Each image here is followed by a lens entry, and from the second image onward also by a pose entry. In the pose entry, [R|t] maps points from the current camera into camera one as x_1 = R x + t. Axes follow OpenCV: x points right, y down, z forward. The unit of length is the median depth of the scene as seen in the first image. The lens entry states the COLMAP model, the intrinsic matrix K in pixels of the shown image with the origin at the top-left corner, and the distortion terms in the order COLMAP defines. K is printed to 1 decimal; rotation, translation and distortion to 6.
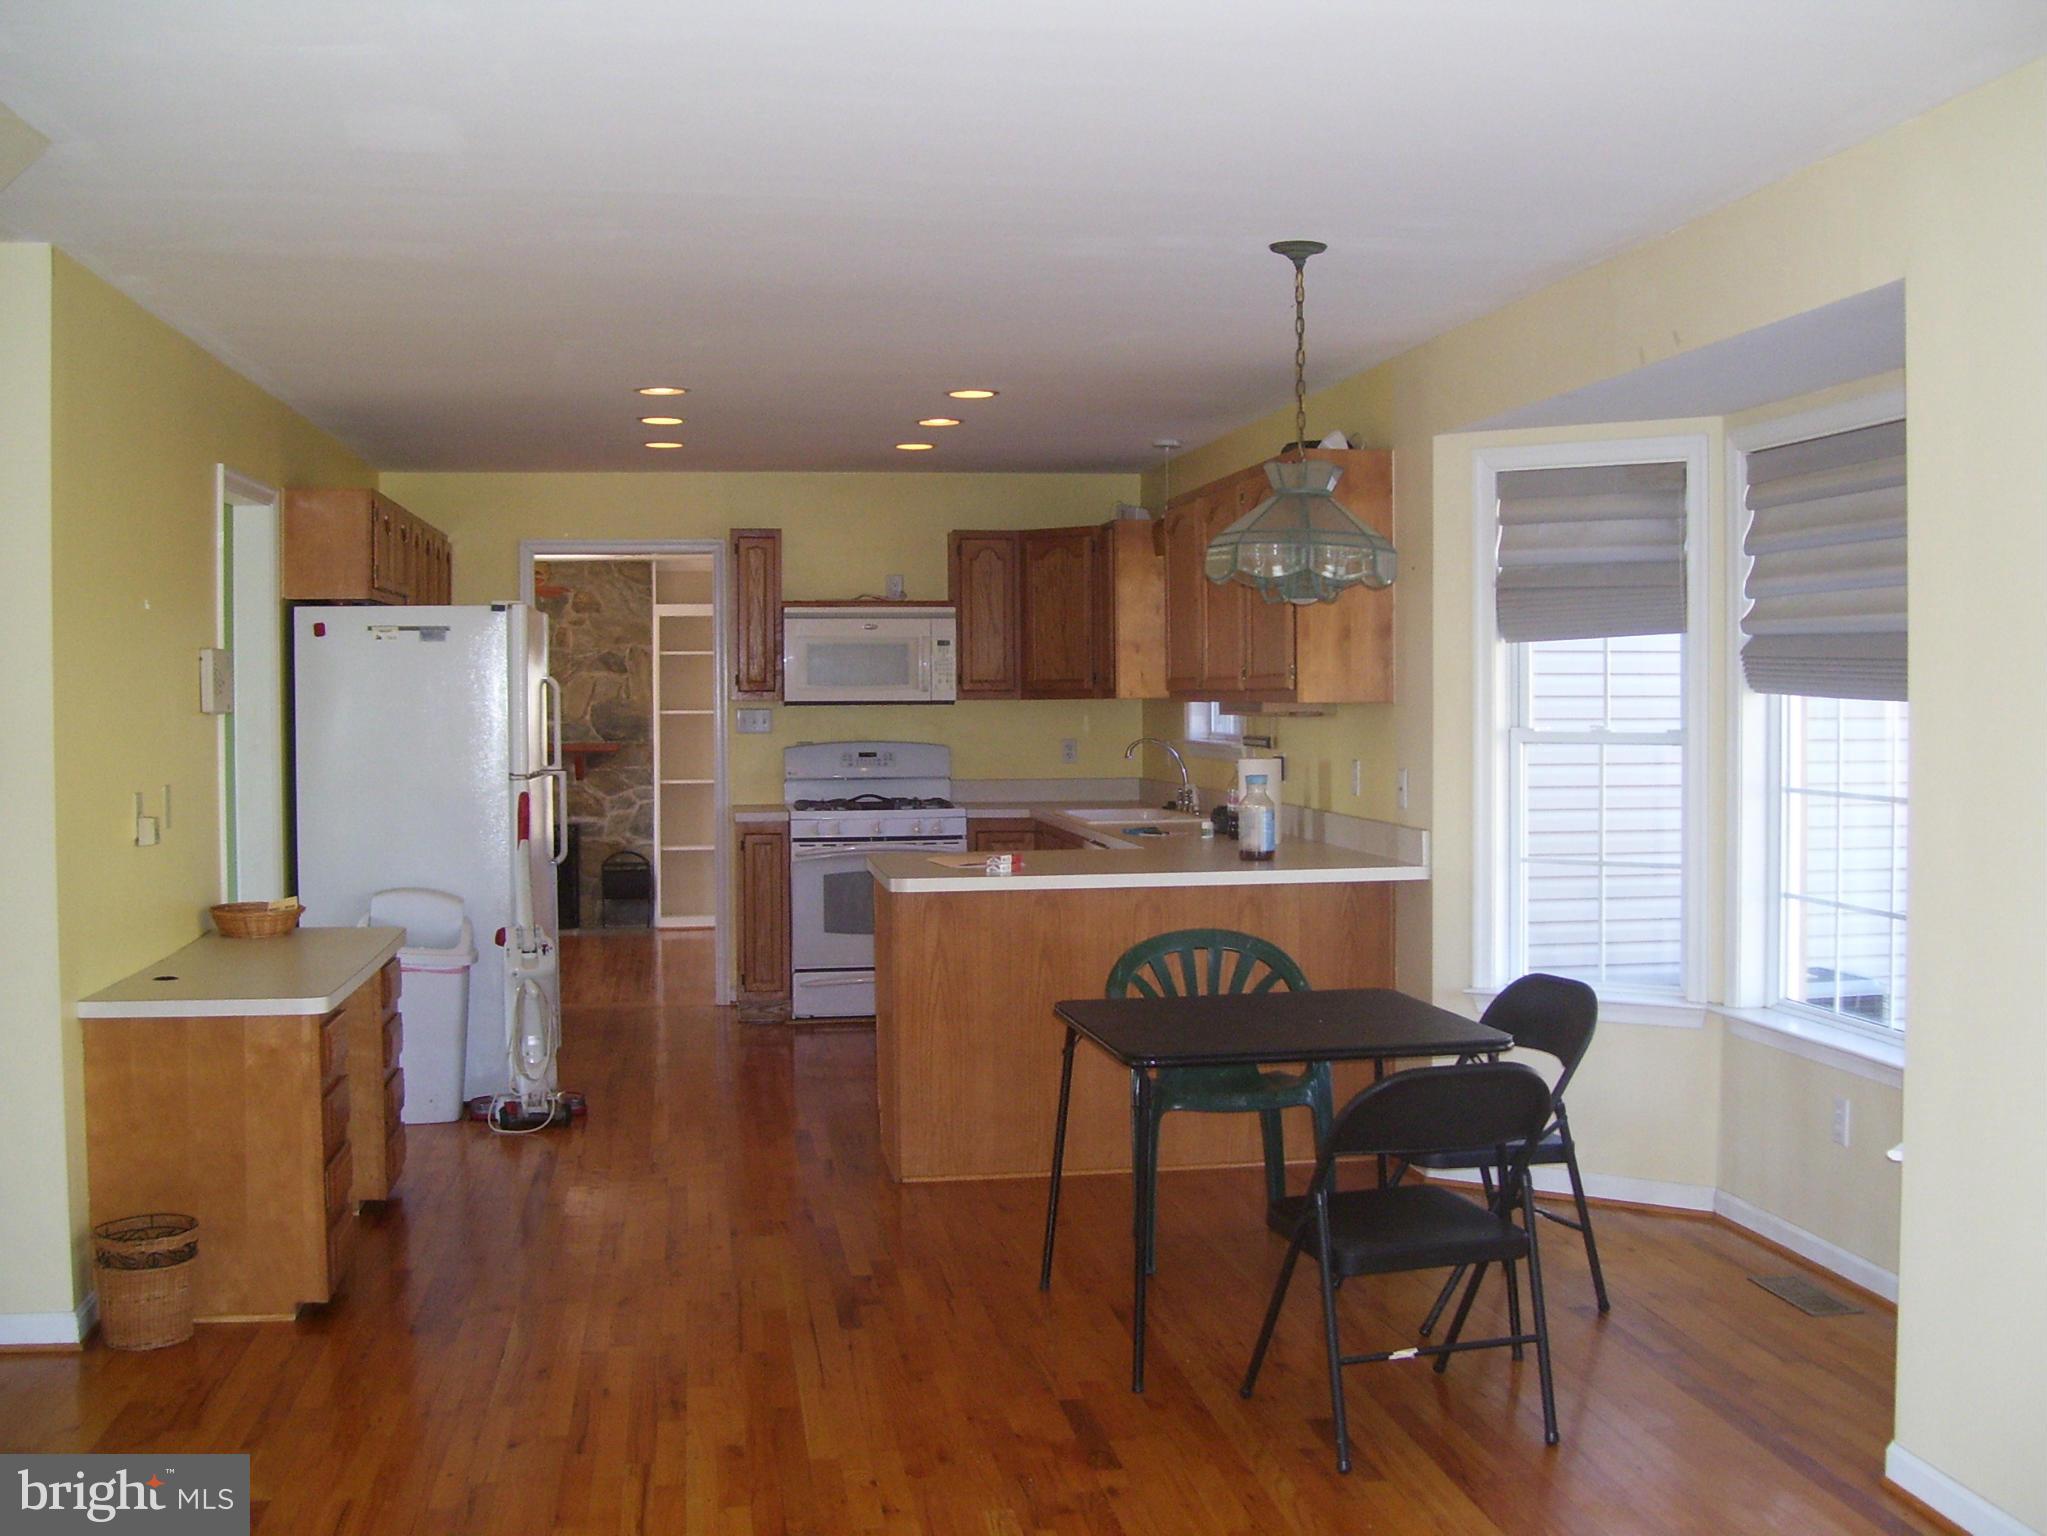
lens RADIAL K [[2259.6, 0, 1063.2], [0, 2259.6, 758.6], [0, 0, 1]] dist [-0.201098, 0.186098]
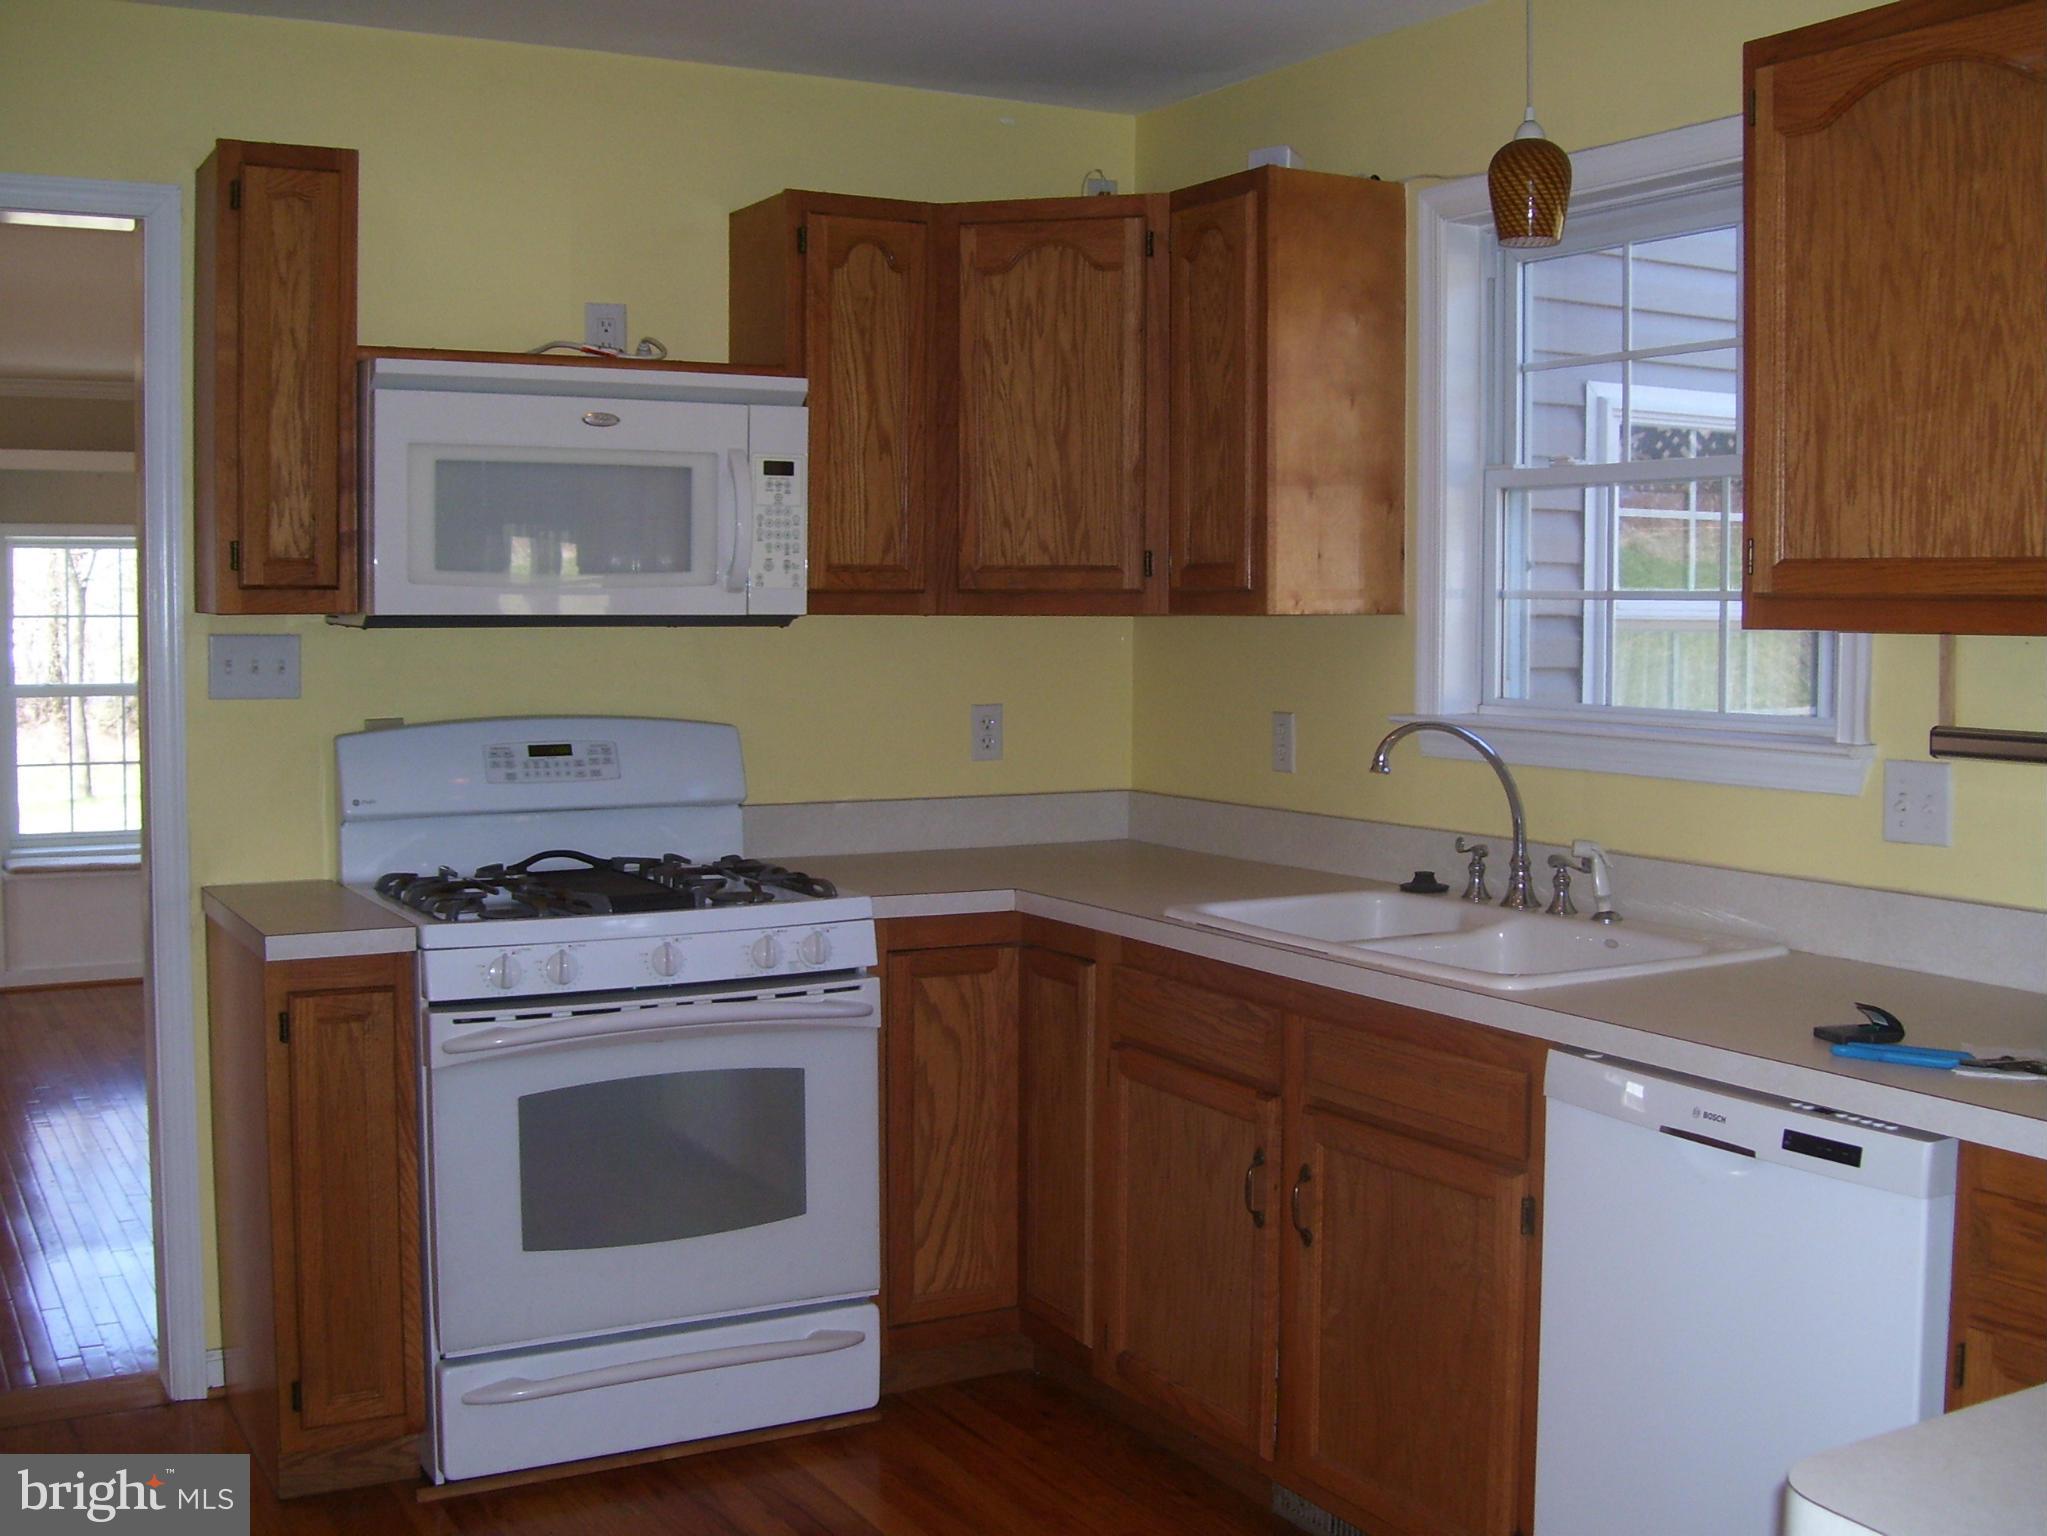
lens RADIAL K [[2259.6, 0, 1063.2], [0, 2259.6, 758.6], [0, 0, 1]] dist [-0.201098, 0.186098]
pose [[0.933867, -0.013047, 0.357383, -0.147925], [-0.000590, 0.999277, 0.038021, -0.015892], [-0.357621, -0.035718, 0.933184, 0.622462]]
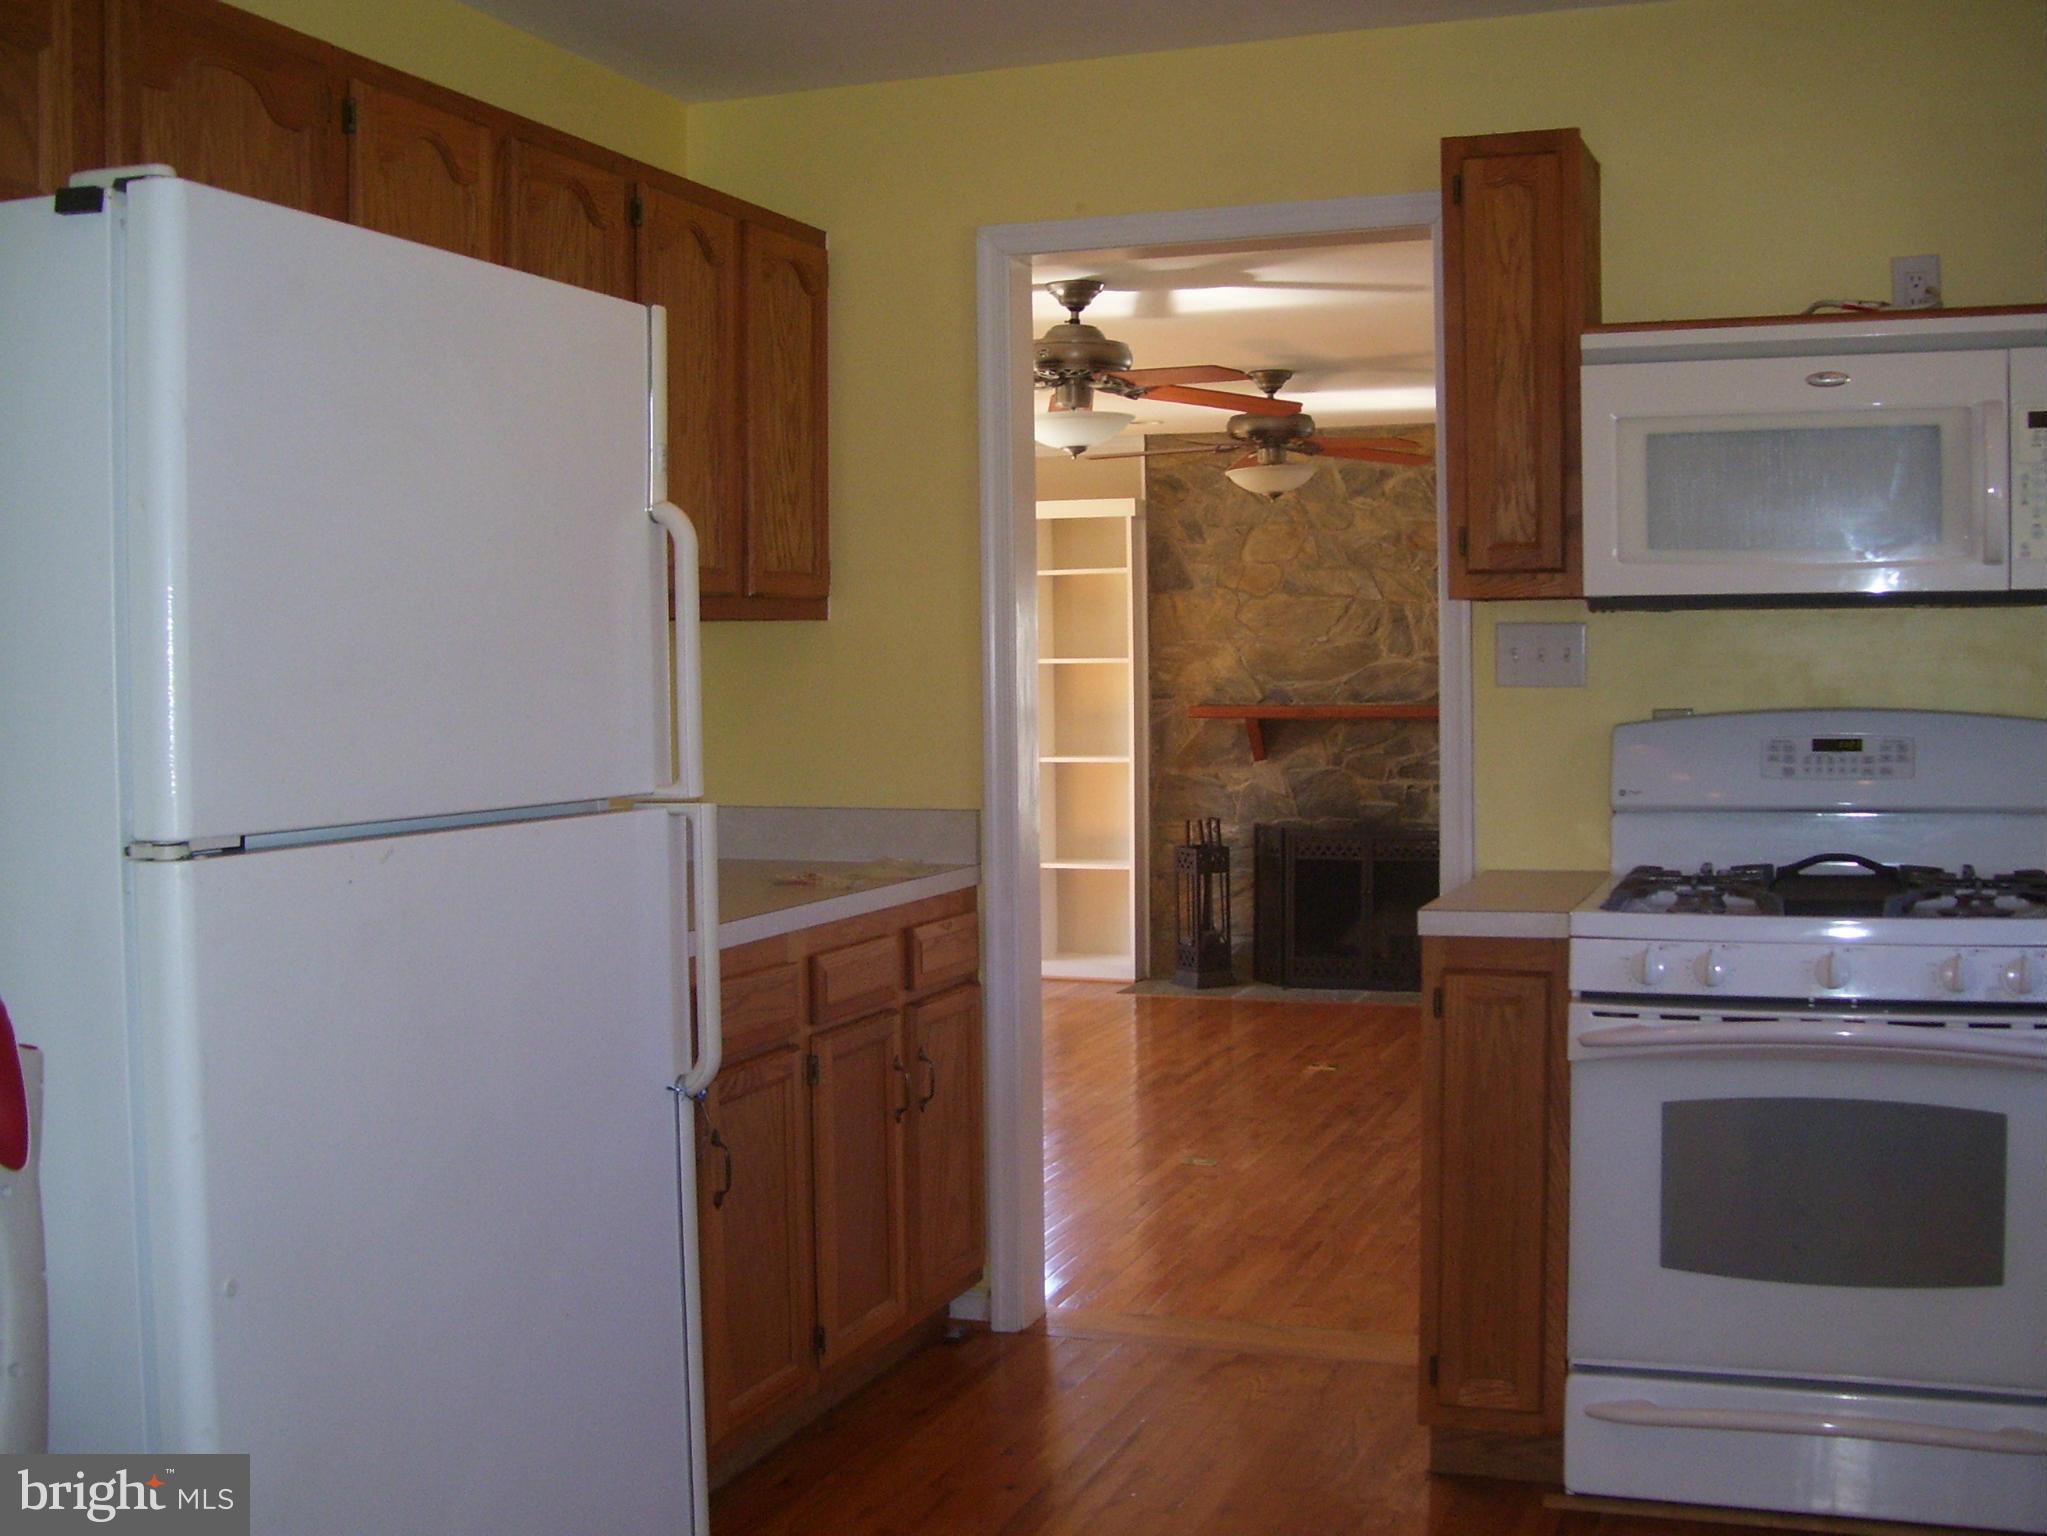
lens RADIAL K [[2259.6, 0, 1063.2], [0, 2259.6, 758.6], [0, 0, 1]] dist [-0.201098, 0.186098]
pose [[0.872739, 0.014633, -0.487967, -0.022191], [-0.006122, 0.999800, 0.019034, -0.005885], [0.488148, -0.013624, 0.872654, 0.648588]]
